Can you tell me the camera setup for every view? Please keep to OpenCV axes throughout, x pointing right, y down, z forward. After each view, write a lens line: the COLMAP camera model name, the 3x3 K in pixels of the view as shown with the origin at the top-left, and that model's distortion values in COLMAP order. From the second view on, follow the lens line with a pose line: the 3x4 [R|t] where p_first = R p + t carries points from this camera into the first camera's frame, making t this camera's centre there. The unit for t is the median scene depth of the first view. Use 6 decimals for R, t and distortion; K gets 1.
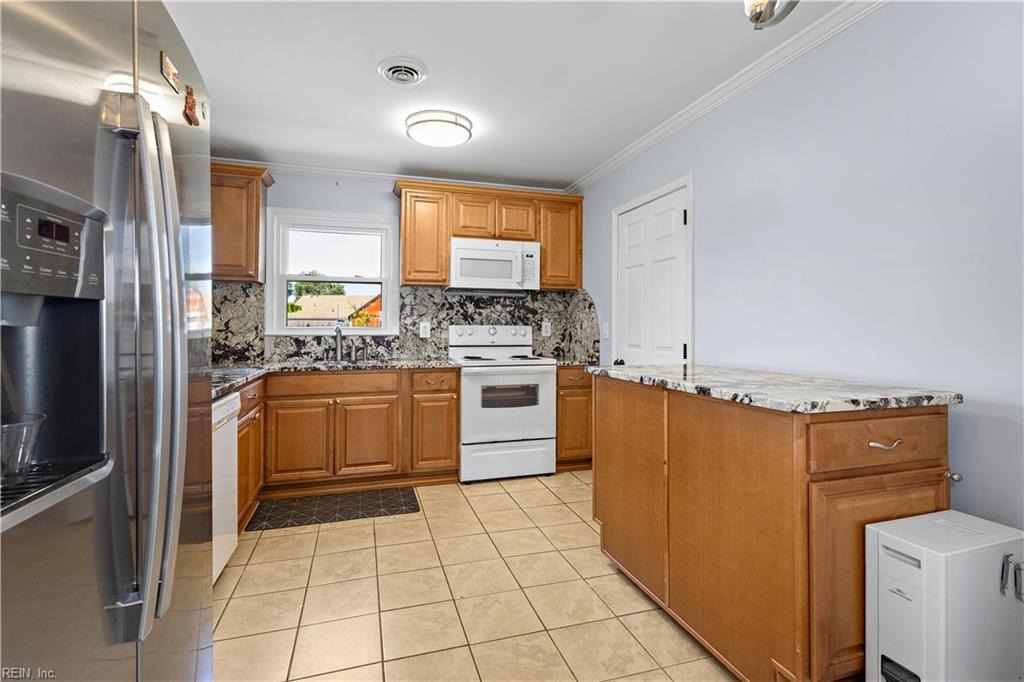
lens RADIAL K [[481.1, 0, 518.9], [0, 481.1, 320.8], [0, 0, 1]] dist [0.001970, 0.000819]
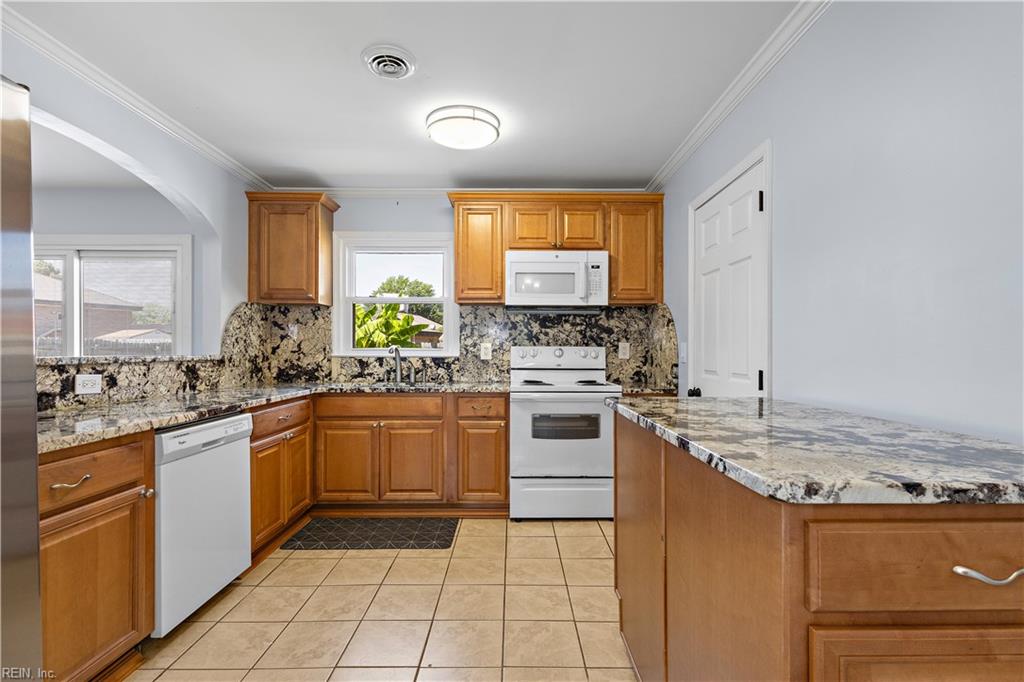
lens RADIAL K [[481.1, 0, 519.4], [0, 481.1, 346.1], [0, 0, 1]] dist [0.001970, 0.000819]
pose [[0.955091, -0.001979, -0.296306, 0.166740], [0.004310, 0.999965, 0.007216, 0.002556], [0.296281, -0.008169, 0.955066, 0.138329]]
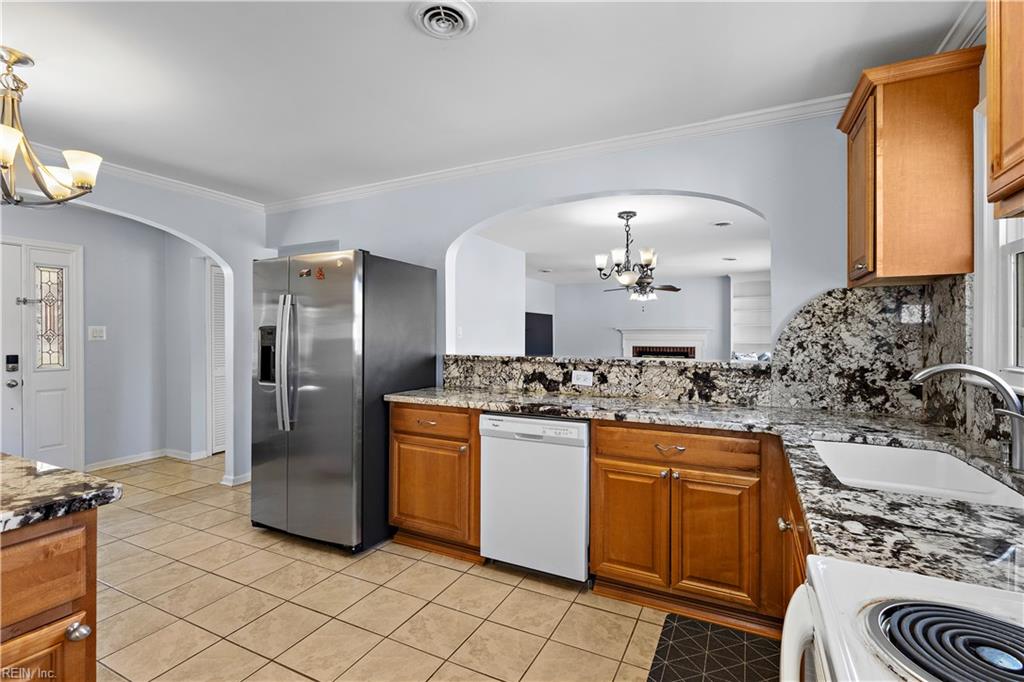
lens RADIAL K [[481.1, 0, 515.8], [0, 481.1, 333.3], [0, 0, 1]] dist [0.001970, 0.000819]
pose [[-0.709819, -0.001475, -0.704383, 0.132907], [0.008078, 0.999915, -0.010235, -0.017099], [0.704338, -0.012955, -0.709747, 1.060616]]
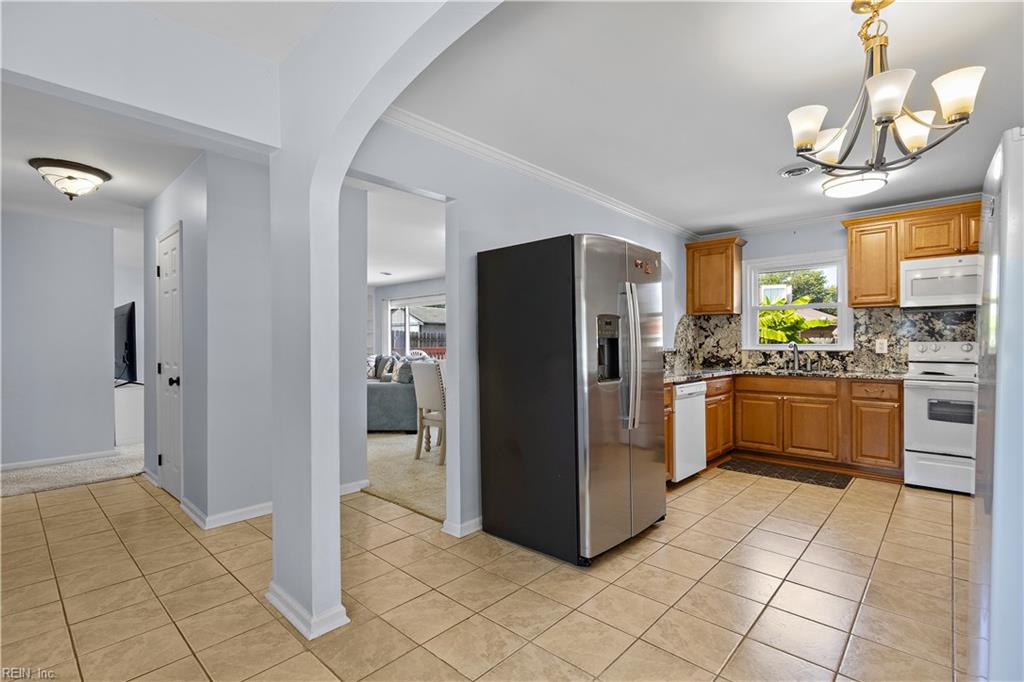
lens RADIAL K [[481.1, 0, 505.3], [0, 481.1, 344.0], [0, 0, 1]] dist [0.001970, 0.000819]
pose [[0.485638, -0.003036, -0.874155, 0.401482], [0.014702, 0.999881, 0.004695, -0.004668], [0.874037, -0.015132, 0.485624, -0.330523]]
